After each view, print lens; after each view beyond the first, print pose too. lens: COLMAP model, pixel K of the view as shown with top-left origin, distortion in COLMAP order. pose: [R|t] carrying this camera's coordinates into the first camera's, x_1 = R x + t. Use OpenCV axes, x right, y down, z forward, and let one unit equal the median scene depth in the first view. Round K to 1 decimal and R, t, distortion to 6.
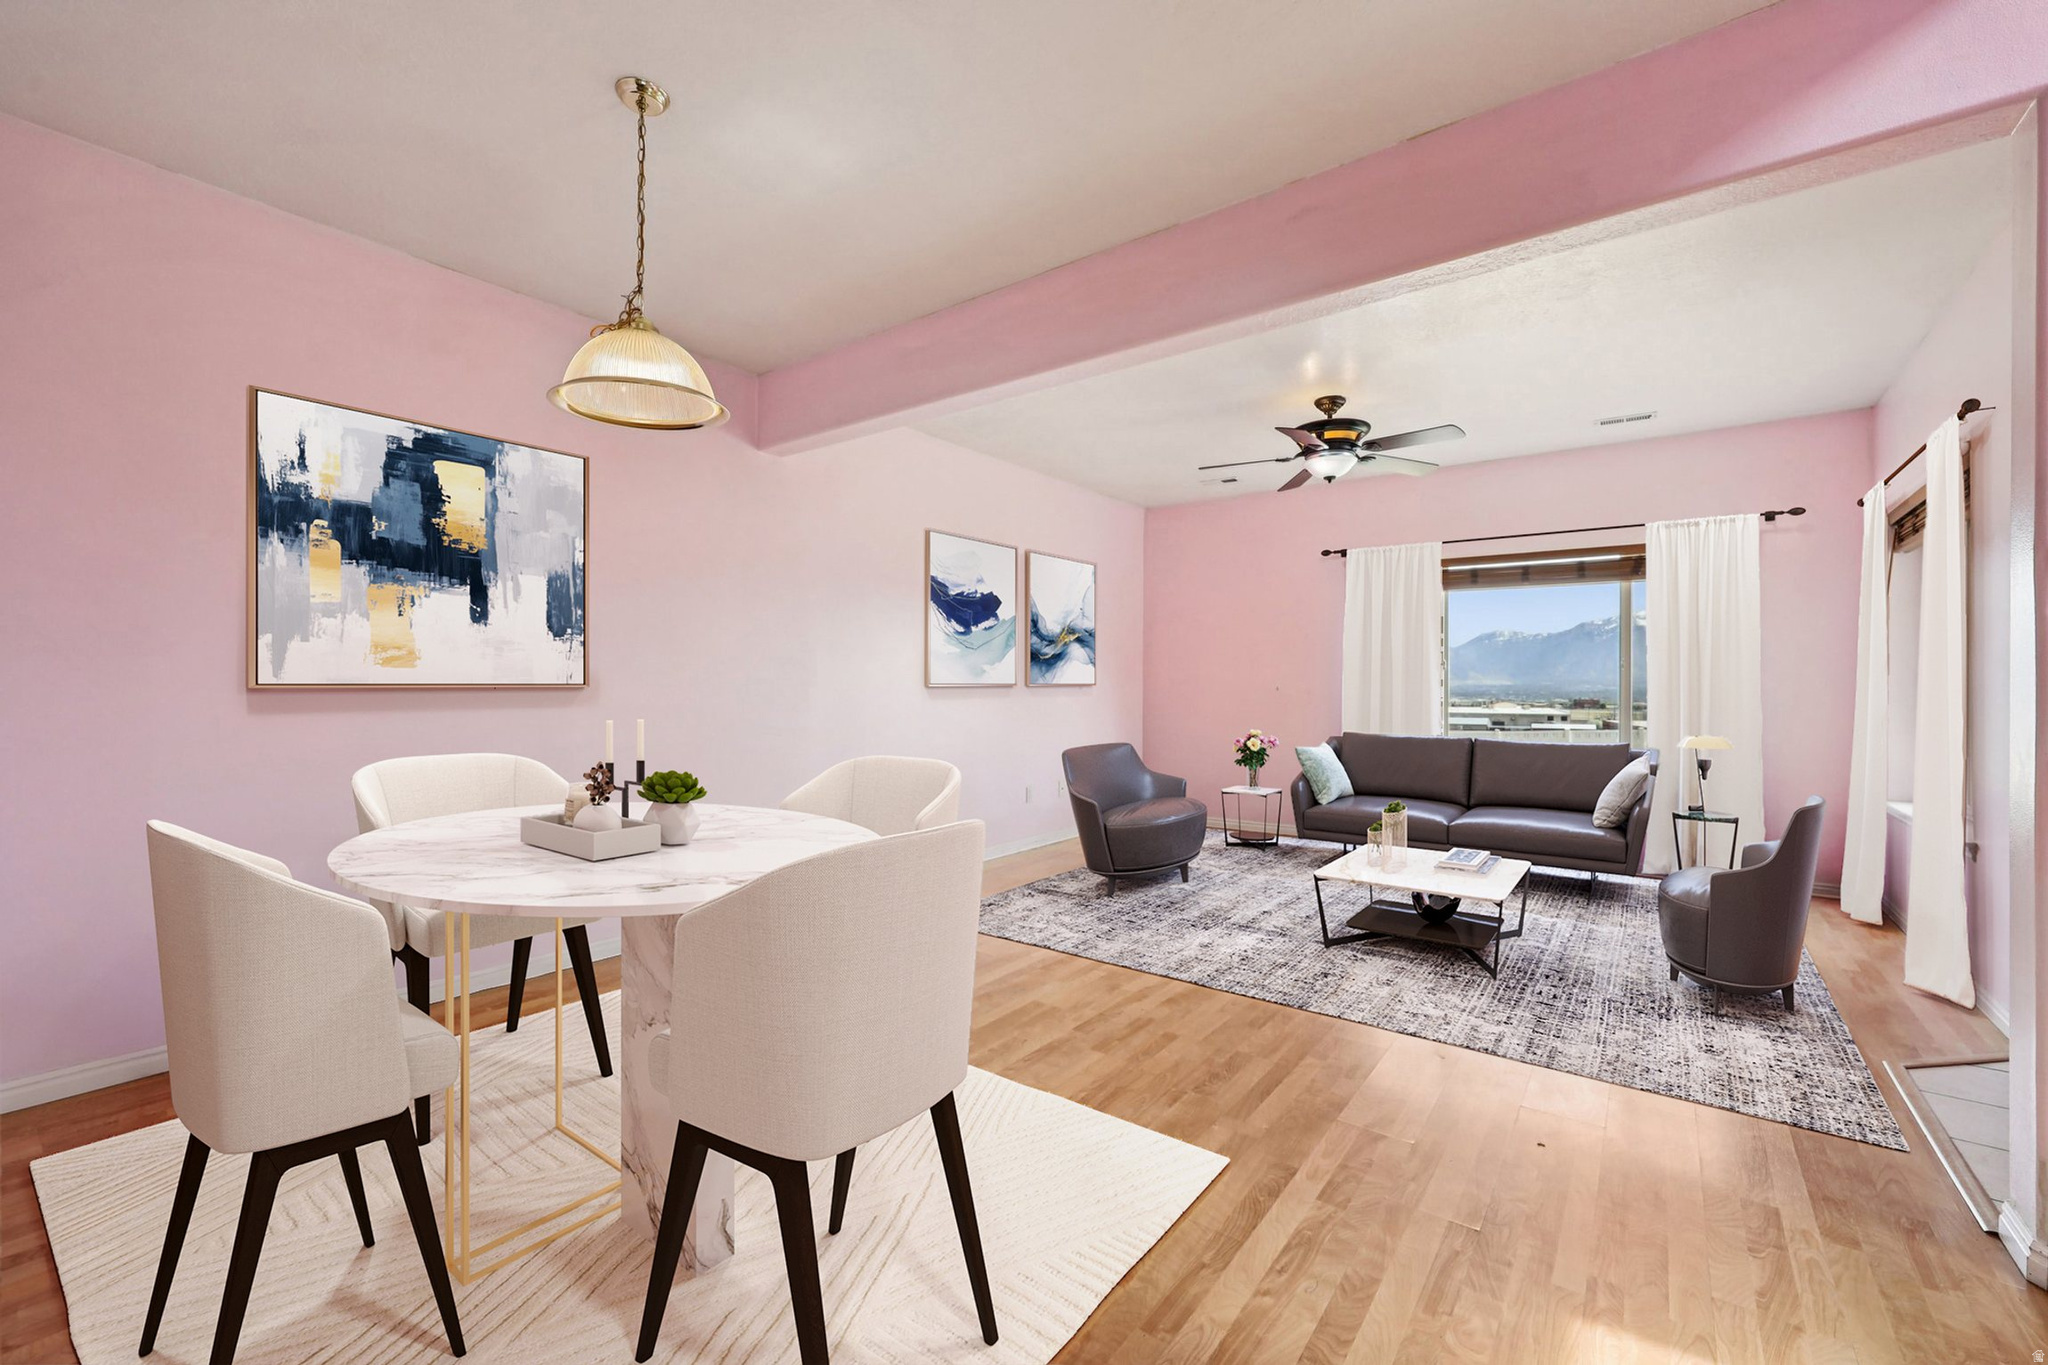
lens RADIAL K [[827.5, 0, 1024.0], [0, 827.5, 682.5], [0, 0, 1]] dist [-0.000737, -0.000067]
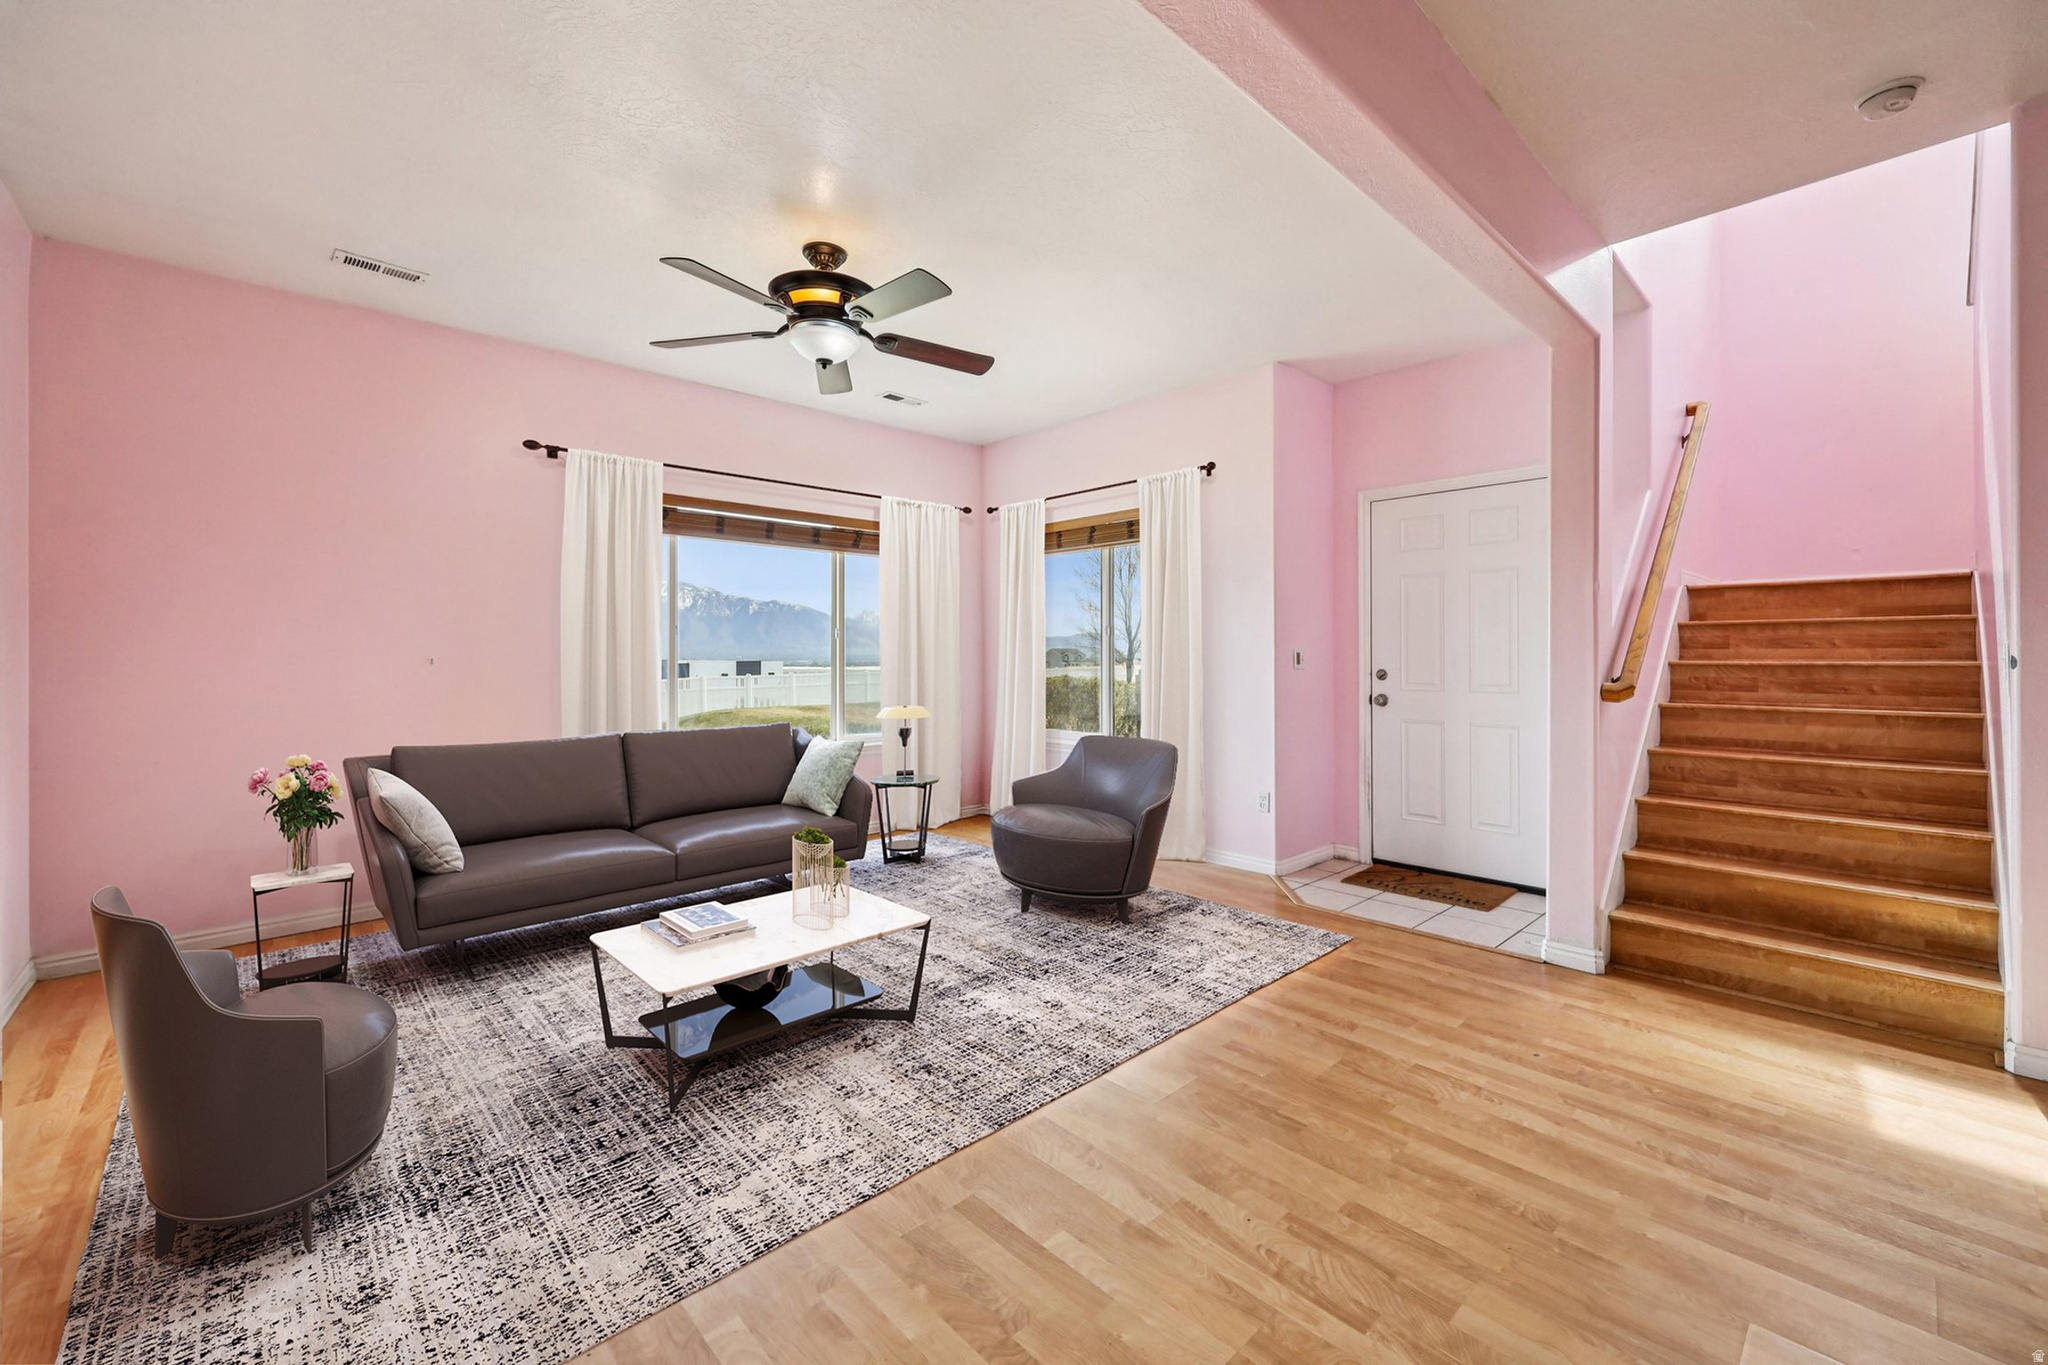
lens RADIAL K [[889.6, 0, 1031.0], [0, 889.6, 668.8], [0, 0, 1]] dist [0.050118, 0.000067]
pose [[0.136497, -0.005374, 0.990626, -0.302098], [0.021076, 0.999775, 0.002520, 0.017241], [-0.990416, 0.020535, 0.136579, 0.678184]]
